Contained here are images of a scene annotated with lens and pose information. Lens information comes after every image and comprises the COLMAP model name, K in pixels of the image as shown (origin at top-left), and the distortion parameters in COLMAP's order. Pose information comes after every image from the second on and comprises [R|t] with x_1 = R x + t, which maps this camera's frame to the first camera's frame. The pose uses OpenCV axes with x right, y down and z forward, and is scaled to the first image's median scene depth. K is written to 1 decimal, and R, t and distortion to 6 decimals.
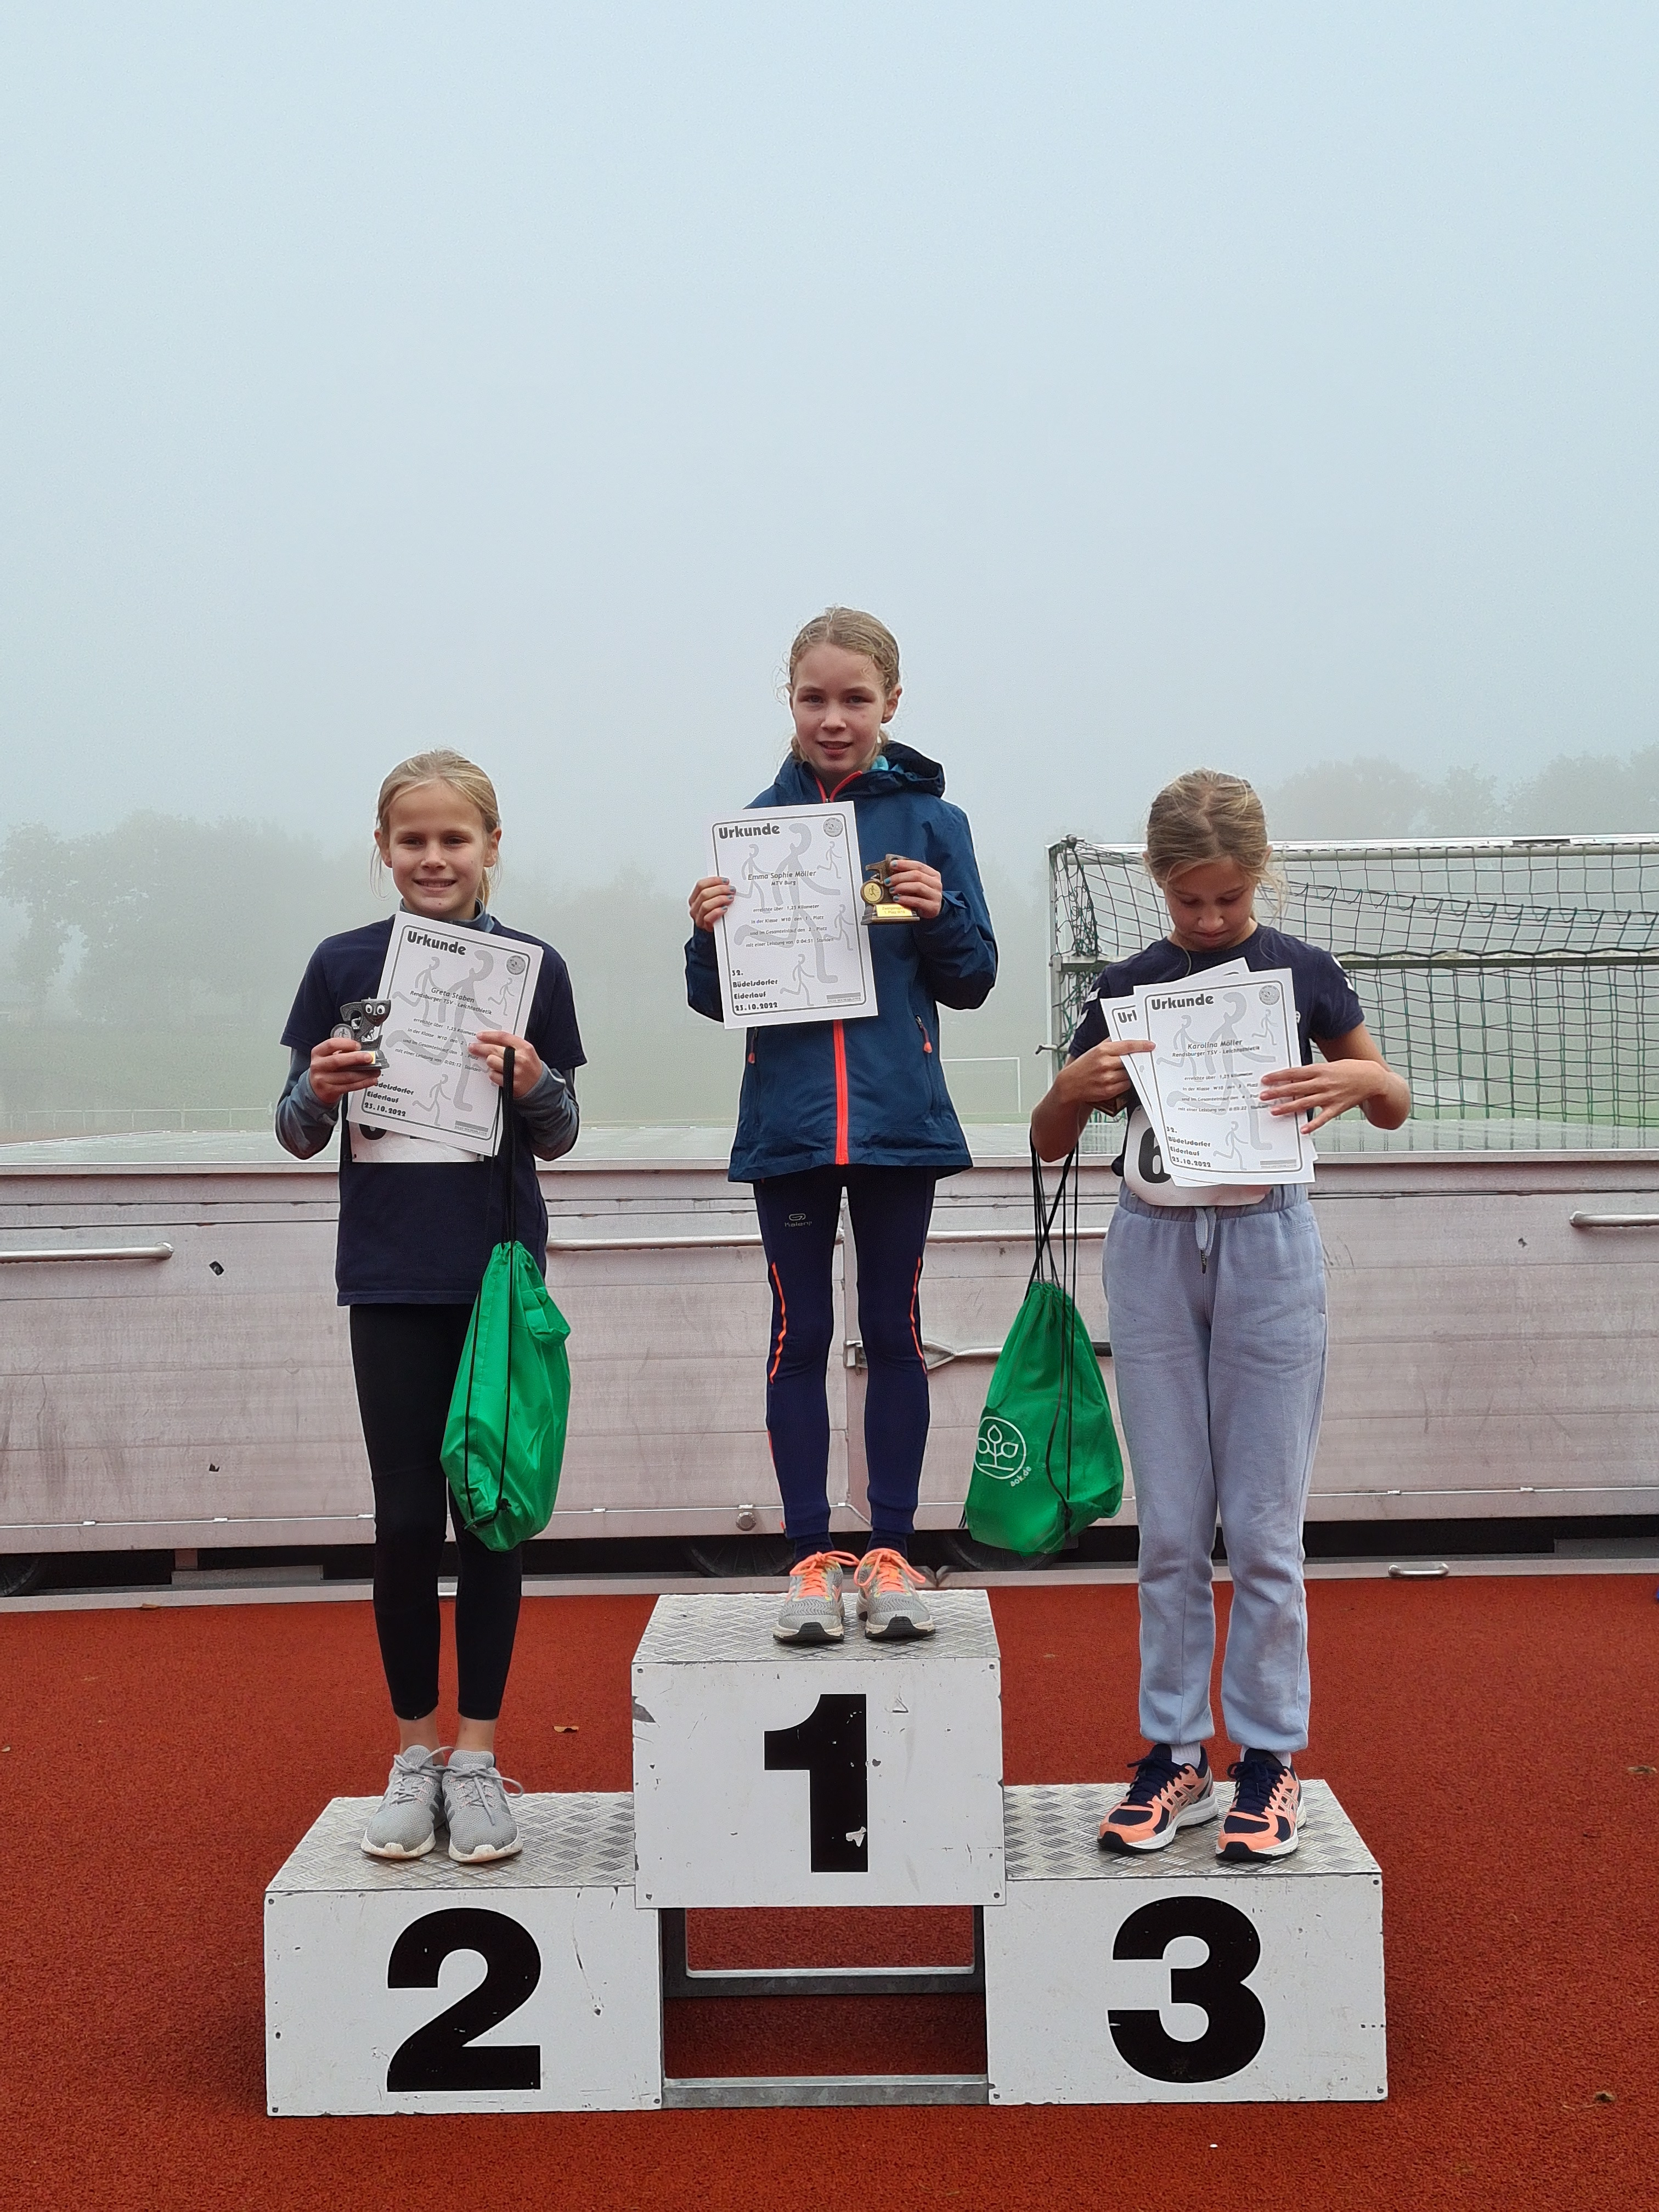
lens RADIAL K [[2662.7, 0, 806.1], [0, 2662.7, 1161.3], [0, 0, 1]] dist [0.053149, 0.000000]
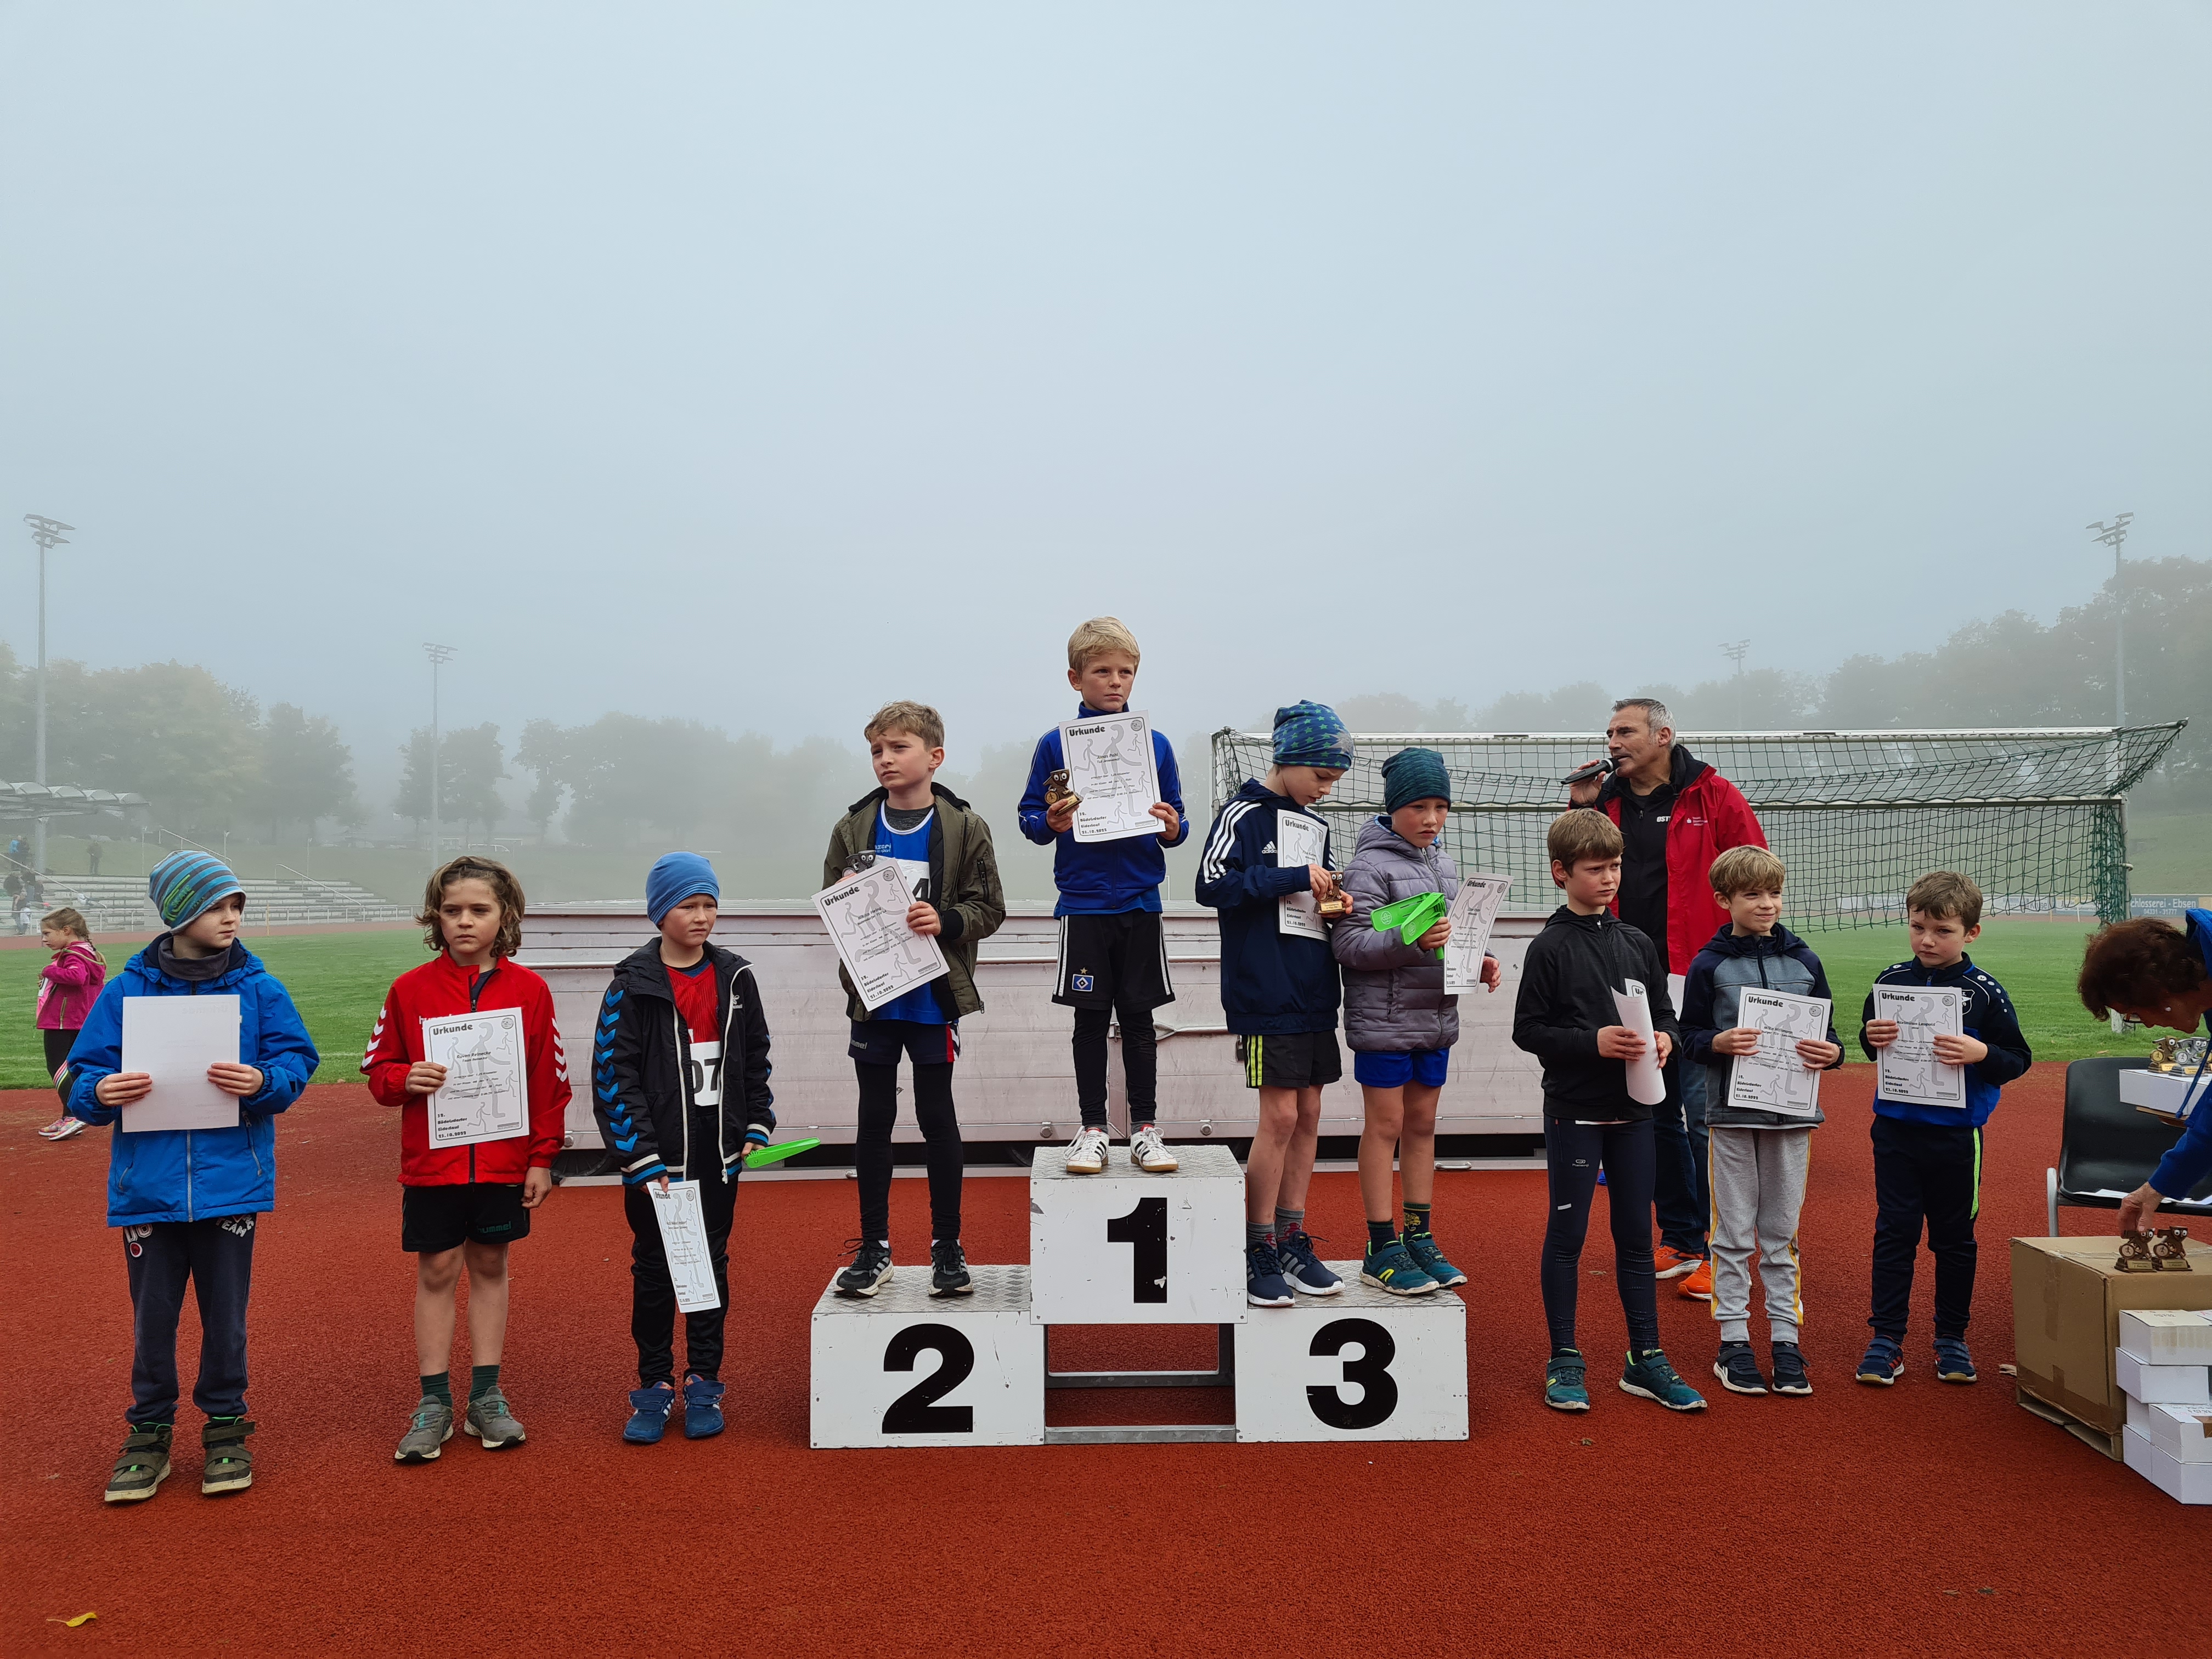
lens RADIAL K [[1691.9, 0, 1084.9], [0, 1691.9, 853.1], [0, 0, 1]] dist [0.075674, -0.069428]
pose [[0.999383, 0.013859, 0.032265, -0.067072], [-0.012148, 0.998541, -0.052620, 0.035319], [-0.032947, 0.052196, 0.998093, -0.098195]]
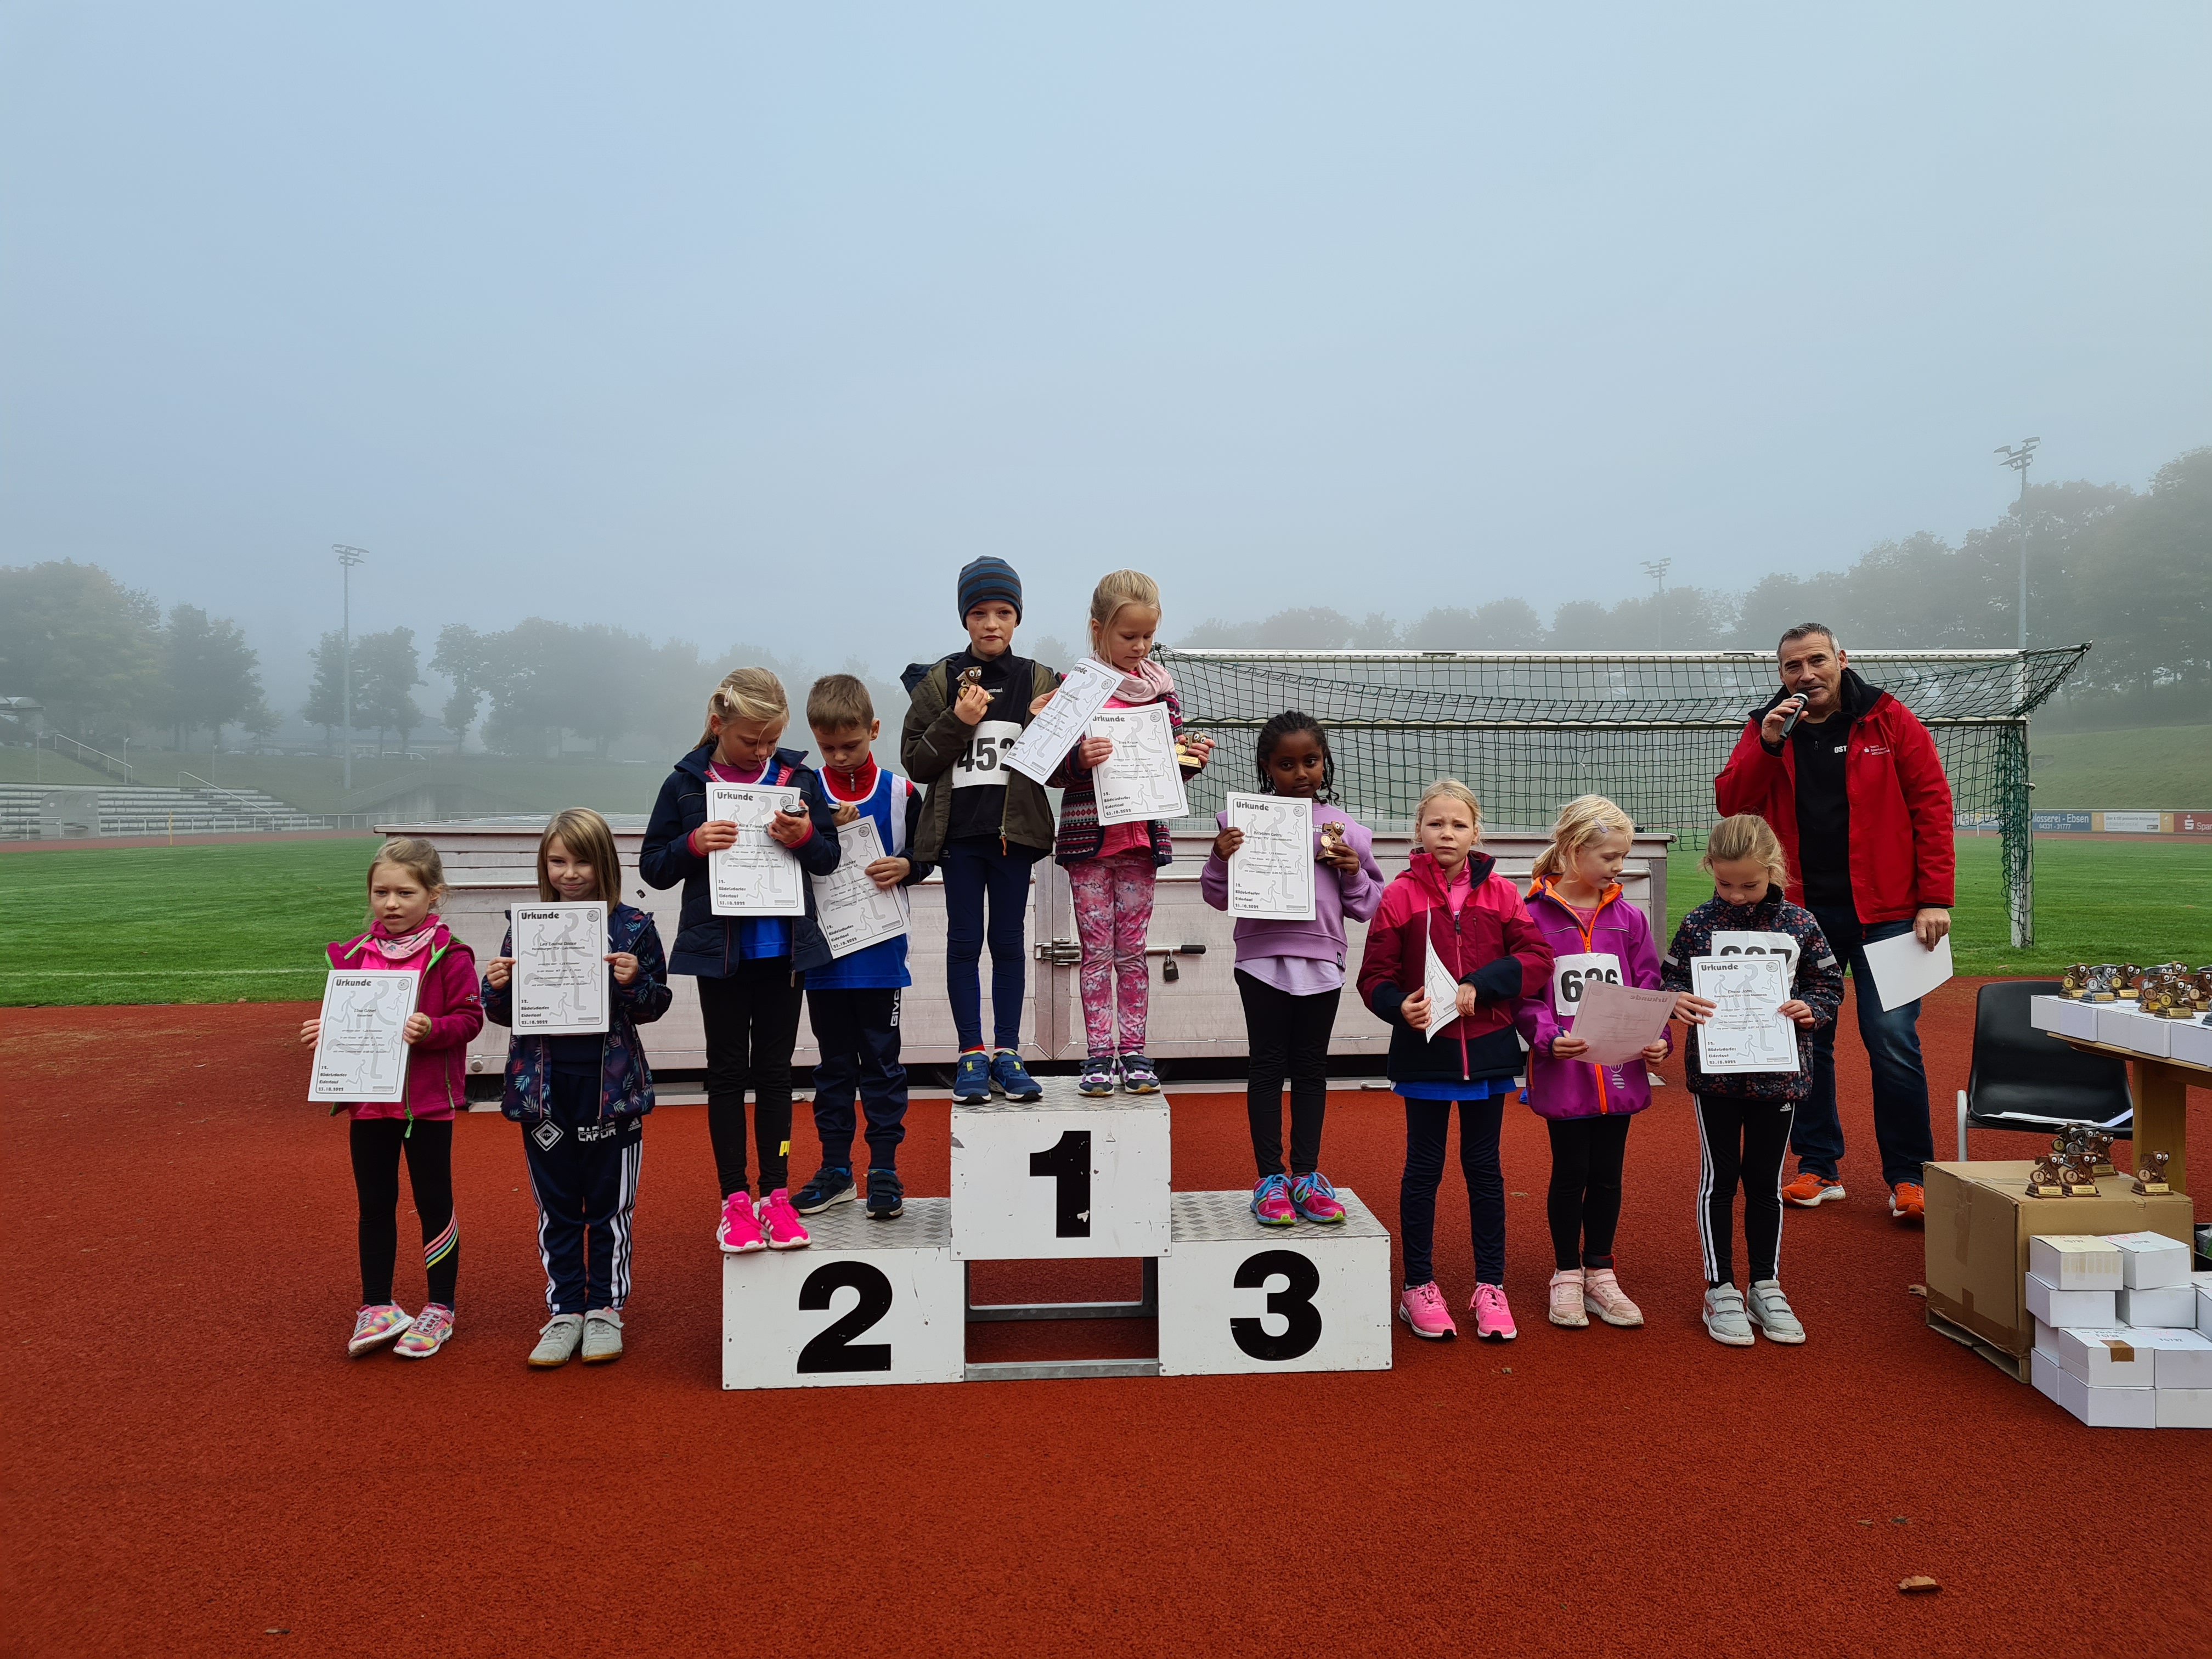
lens RADIAL K [[1691.9, 0, 1106.8], [0, 1691.9, 807.5], [0, 0, 1]] dist [0.075674, -0.069428]
pose [[0.996160, 0.016581, 0.085971, -0.061459], [-0.014218, 0.999506, -0.028025, 0.024976], [-0.086393, 0.026695, 0.995903, -0.071680]]
